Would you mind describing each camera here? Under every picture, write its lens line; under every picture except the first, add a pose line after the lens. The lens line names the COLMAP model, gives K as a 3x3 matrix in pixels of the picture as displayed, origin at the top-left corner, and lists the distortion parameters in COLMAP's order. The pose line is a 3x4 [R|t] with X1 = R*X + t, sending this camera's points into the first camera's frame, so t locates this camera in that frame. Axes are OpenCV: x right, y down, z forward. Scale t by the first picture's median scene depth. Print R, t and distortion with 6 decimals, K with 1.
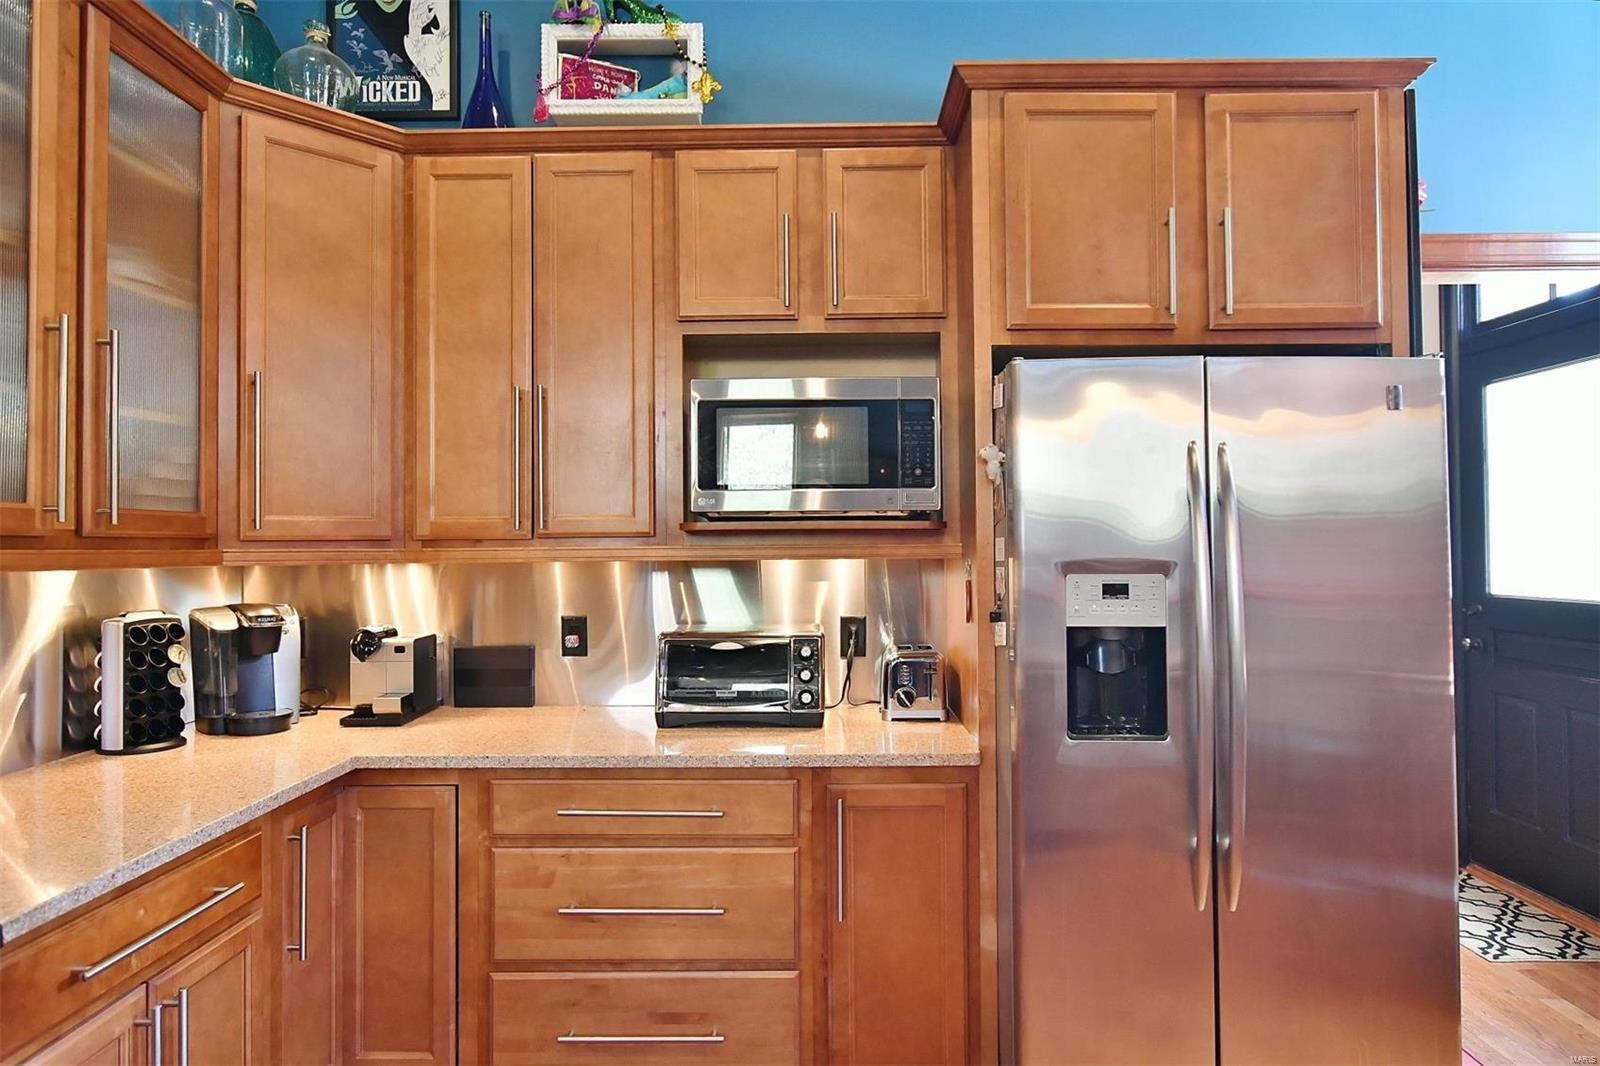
lens RADIAL K [[954.8, 0, 802.3], [0, 954.8, 529.8], [0, 0, 1]] dist [-0.016217, 0.013191]
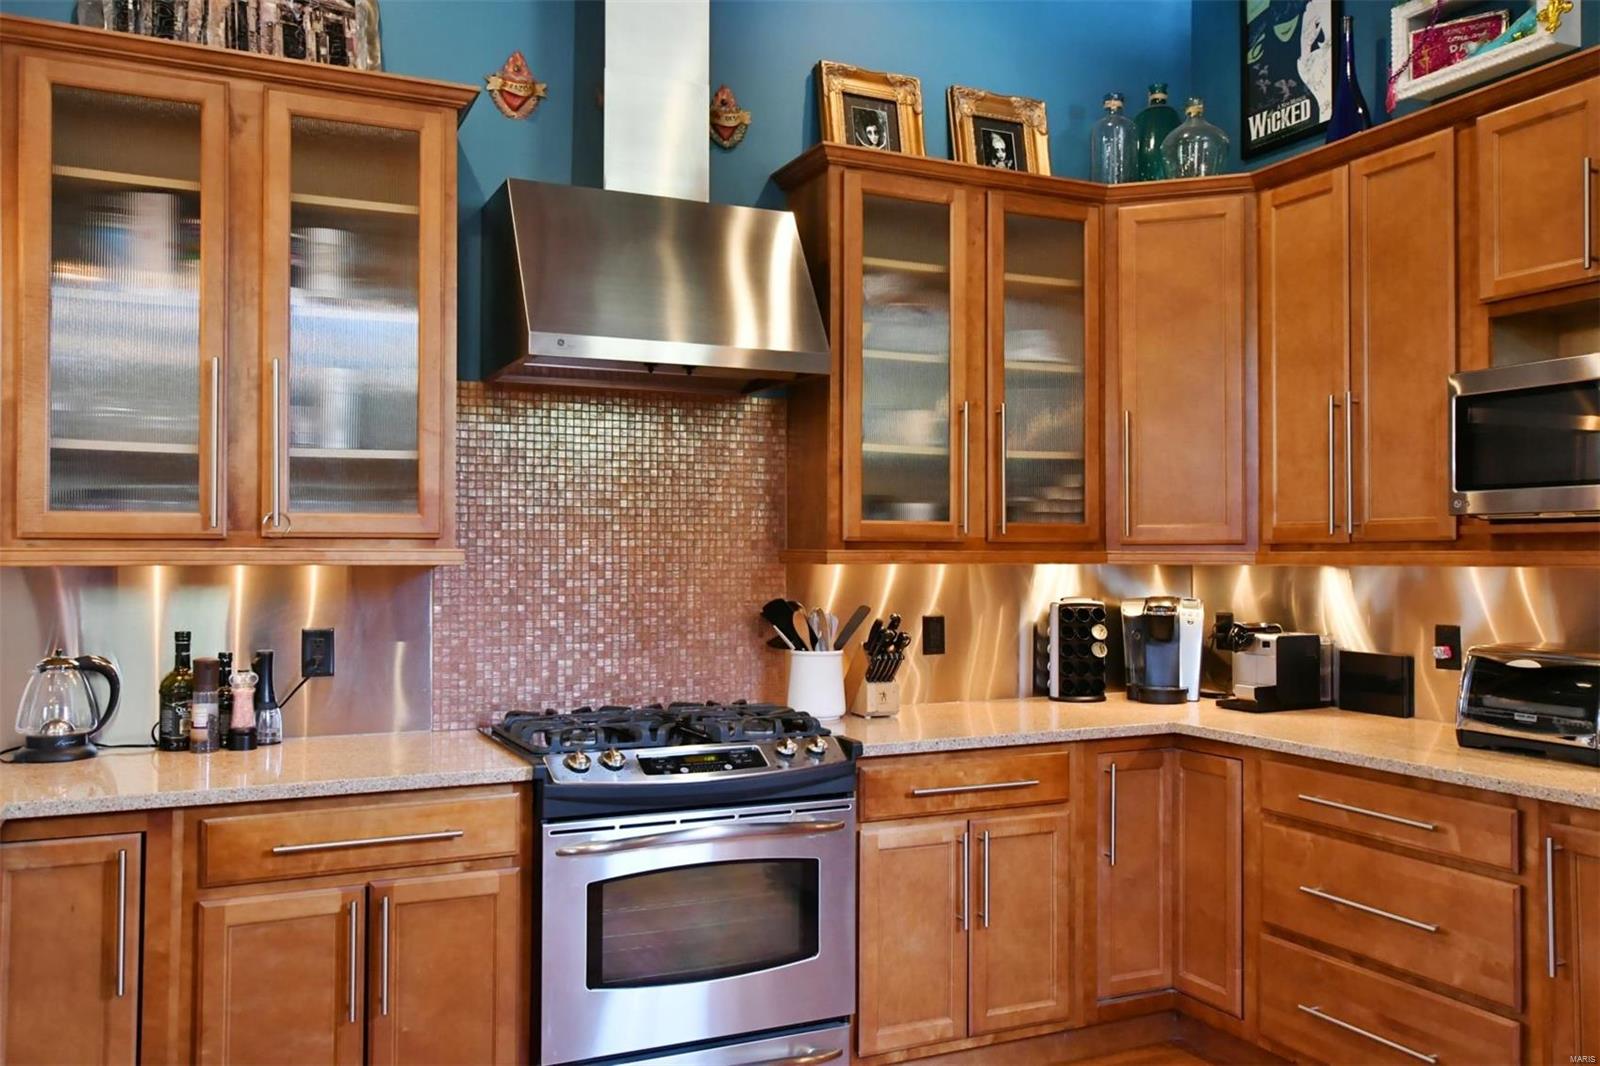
lens RADIAL K [[1331.6, 0, 850.5], [0, 1331.6, 524.5], [0, 0, 1]] dist [0.004584, 0.008617]
pose [[0.458537, -0.011975, -0.888595, 0.733826], [0.011627, 0.999904, -0.007475, -0.005679], [0.888599, -0.006904, 0.458632, -0.122993]]
